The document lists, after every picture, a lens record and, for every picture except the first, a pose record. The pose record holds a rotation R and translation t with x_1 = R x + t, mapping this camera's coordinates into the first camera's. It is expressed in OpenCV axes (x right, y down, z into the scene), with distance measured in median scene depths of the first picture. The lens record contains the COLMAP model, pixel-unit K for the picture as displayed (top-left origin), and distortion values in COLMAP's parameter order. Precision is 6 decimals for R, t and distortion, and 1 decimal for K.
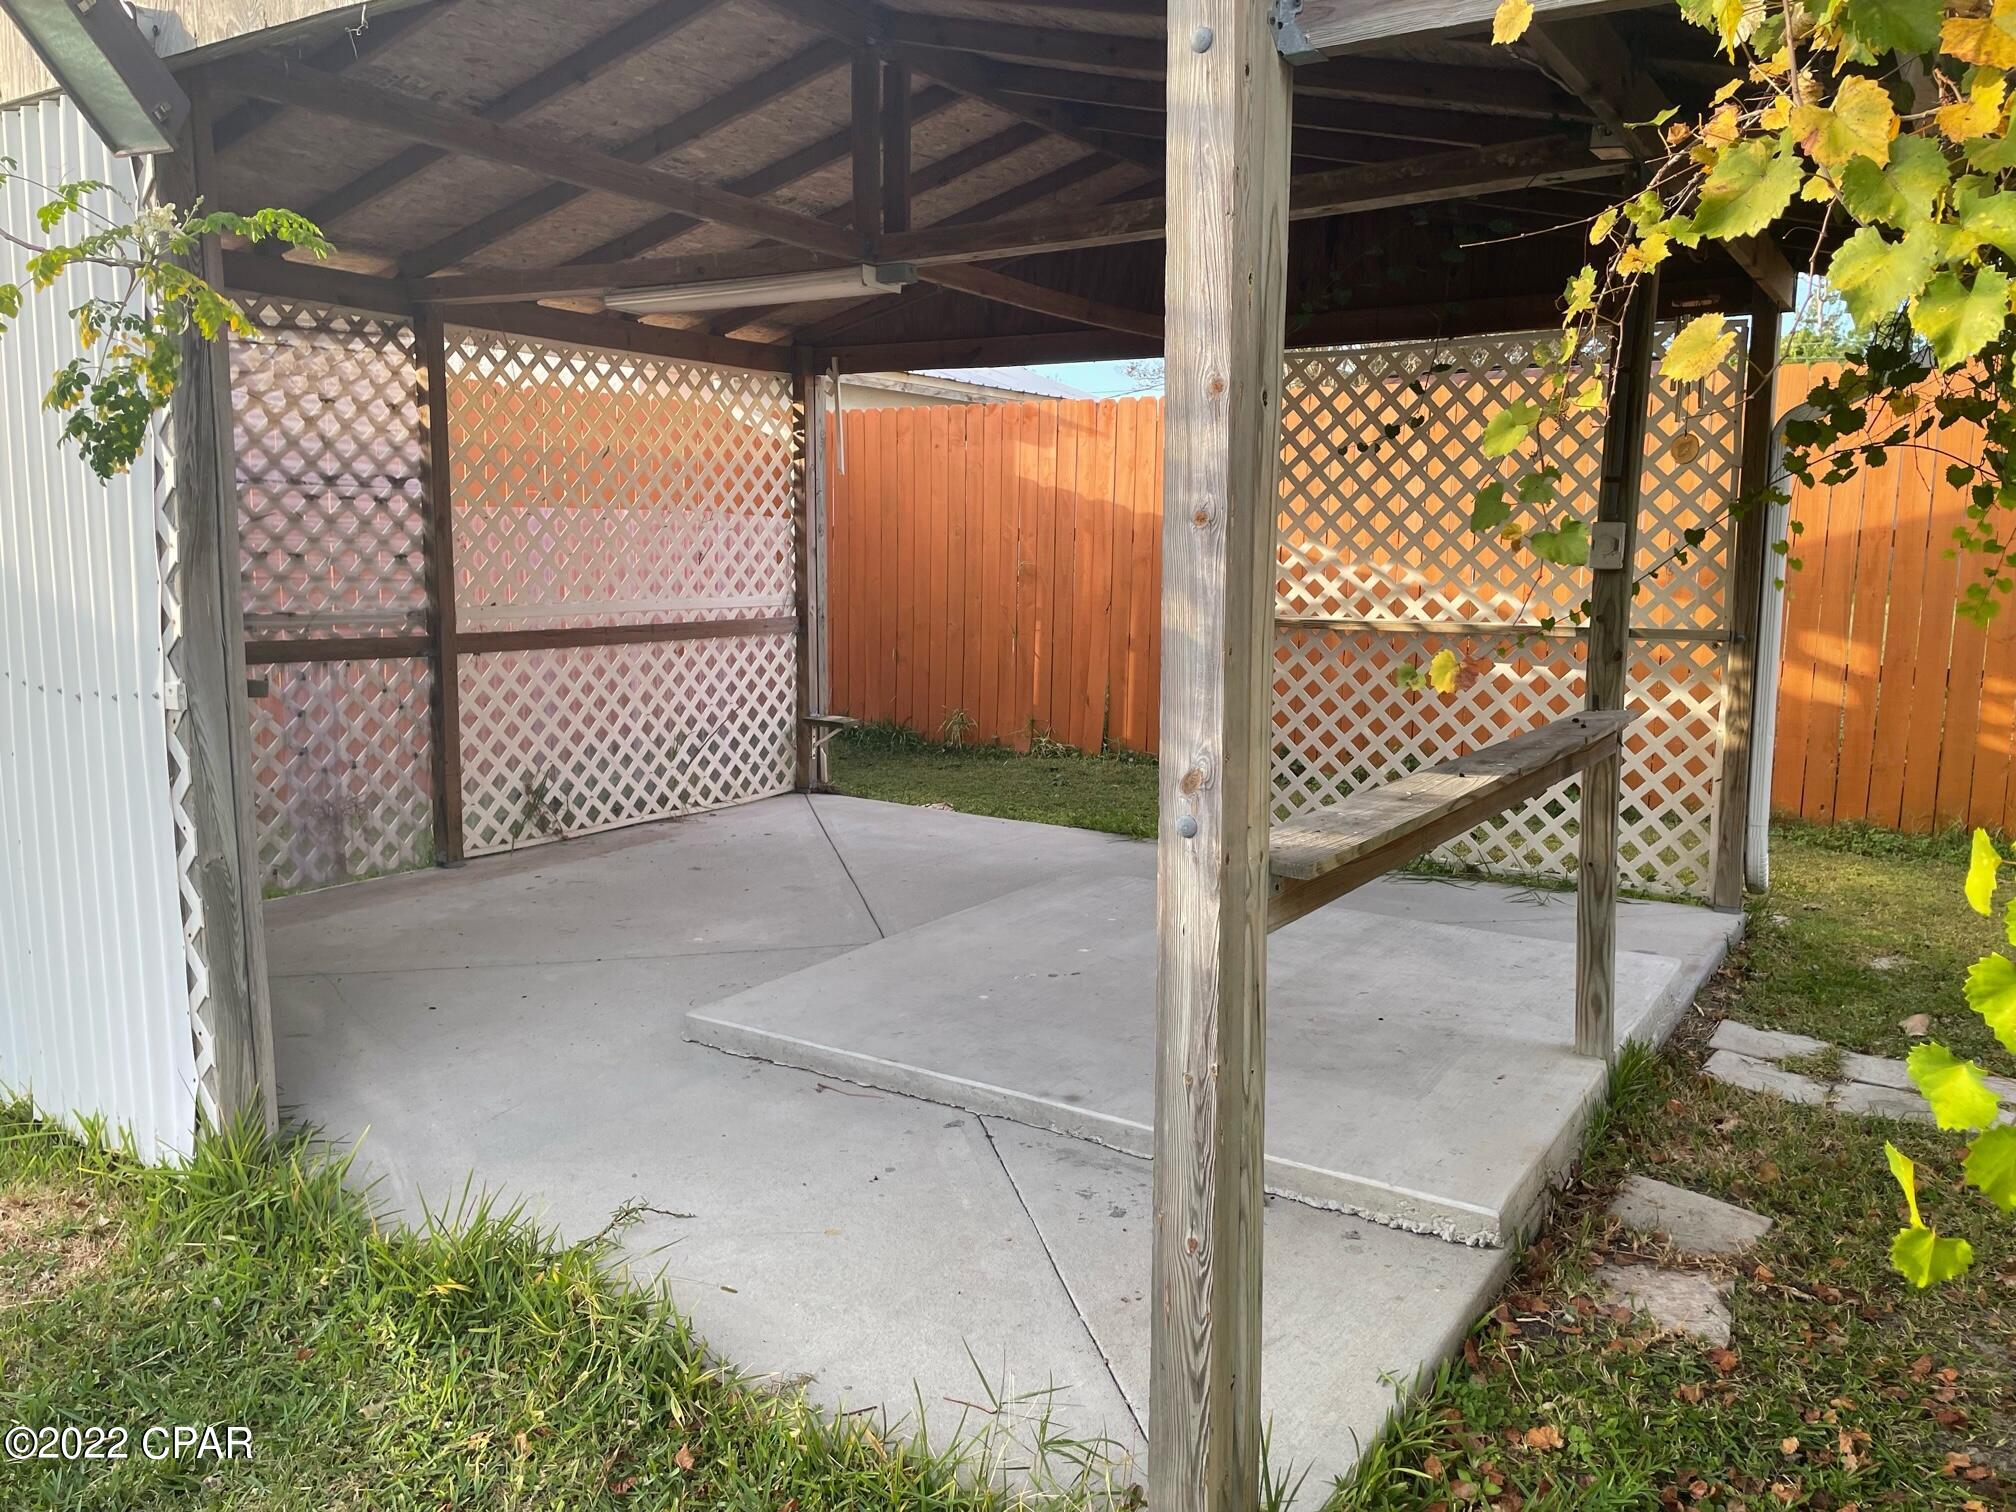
lens RADIAL K [[1513.9, 0, 996.2], [0, 1513.9, 745.0], [0, 0, 1]] dist [0.111309, -0.150152]
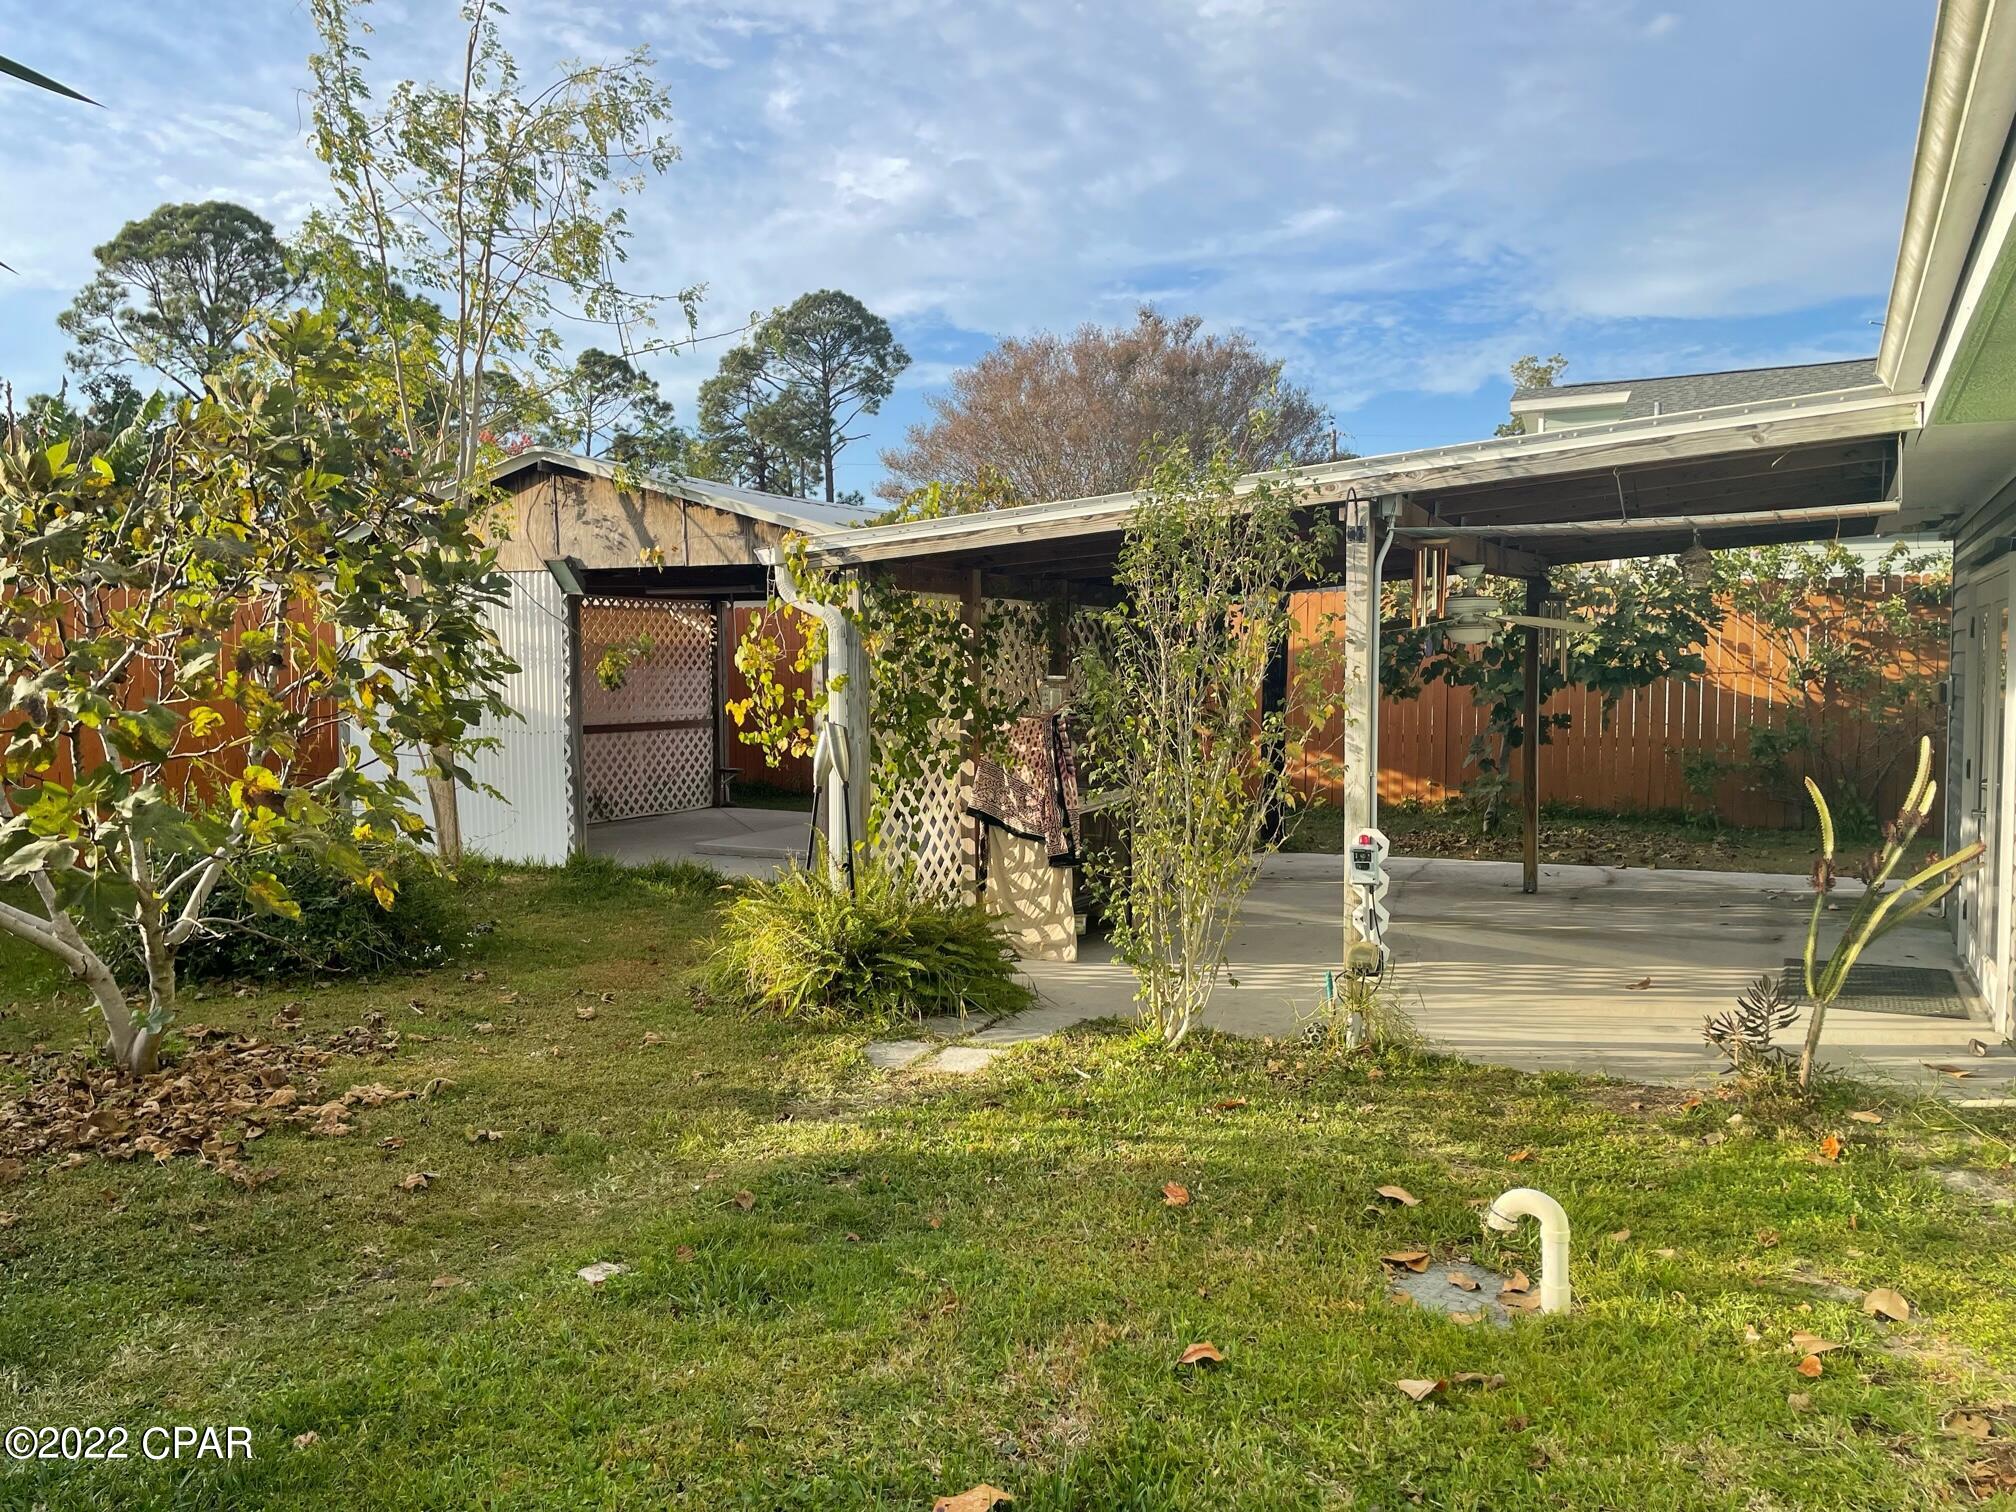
lens RADIAL K [[1513.9, 0, 996.2], [0, 1513.9, 745.0], [0, 0, 1]] dist [0.111309, -0.150152]
pose [[0.995955, -0.020156, 0.087565, 0.068729], [0.027234, 0.996390, -0.080401, 0.129226], [-0.085628, 0.082461, 0.992909, -1.088322]]
